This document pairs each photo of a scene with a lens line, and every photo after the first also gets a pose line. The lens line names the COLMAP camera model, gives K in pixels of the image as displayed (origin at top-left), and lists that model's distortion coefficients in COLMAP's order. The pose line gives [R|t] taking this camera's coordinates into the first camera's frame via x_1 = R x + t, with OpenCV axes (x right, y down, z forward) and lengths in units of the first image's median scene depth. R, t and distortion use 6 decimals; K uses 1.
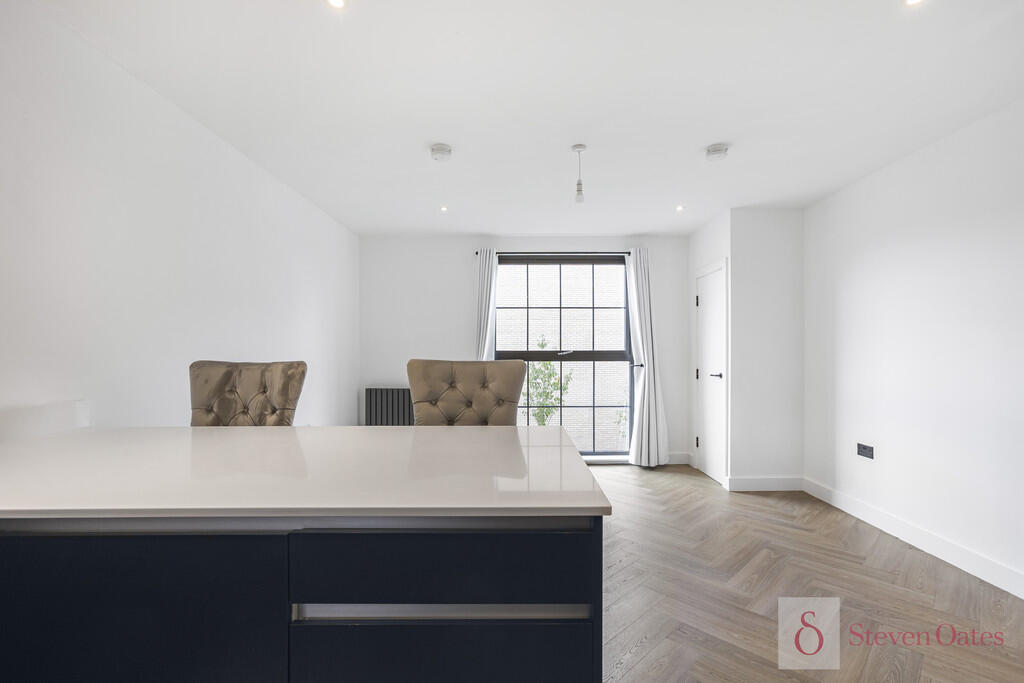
lens RADIAL K [[470.1, 0, 516.4], [0, 470.1, 361.4], [0, 0, 1]] dist [-0.001624, 0.000353]
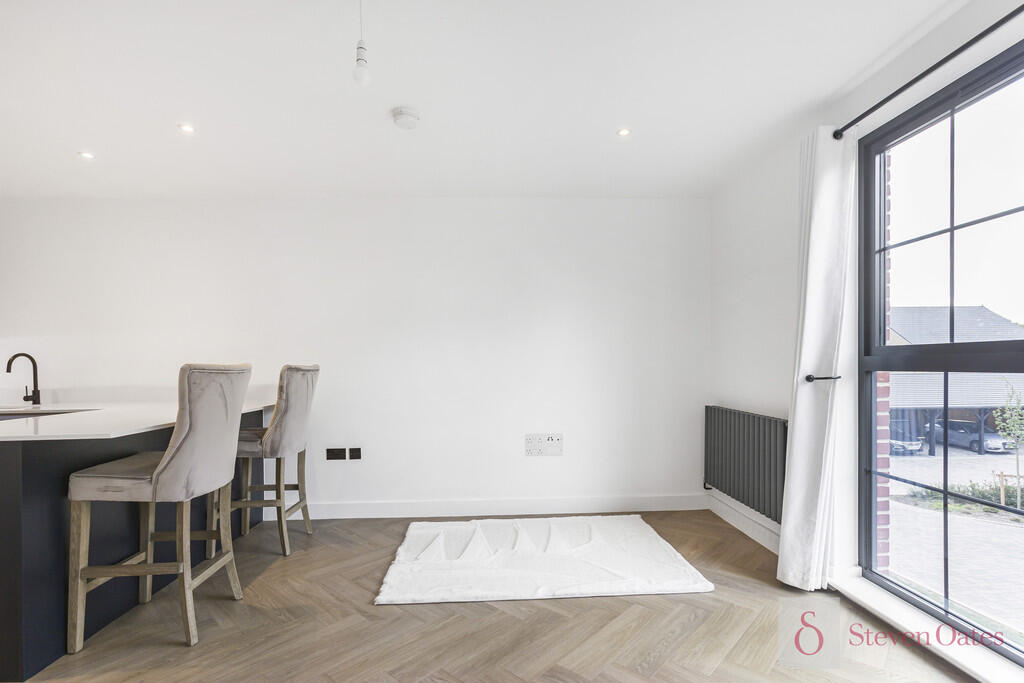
lens RADIAL K [[478.1, 0, 510.6], [0, 478.1, 371.1], [0, 0, 1]] dist [-0.001364, -0.000033]
pose [[0.055879, 0.006804, -0.998414, 0.531425], [-0.009890, 0.999931, 0.006261, 0.002242], [0.998389, 0.009525, 0.055942, 0.857311]]
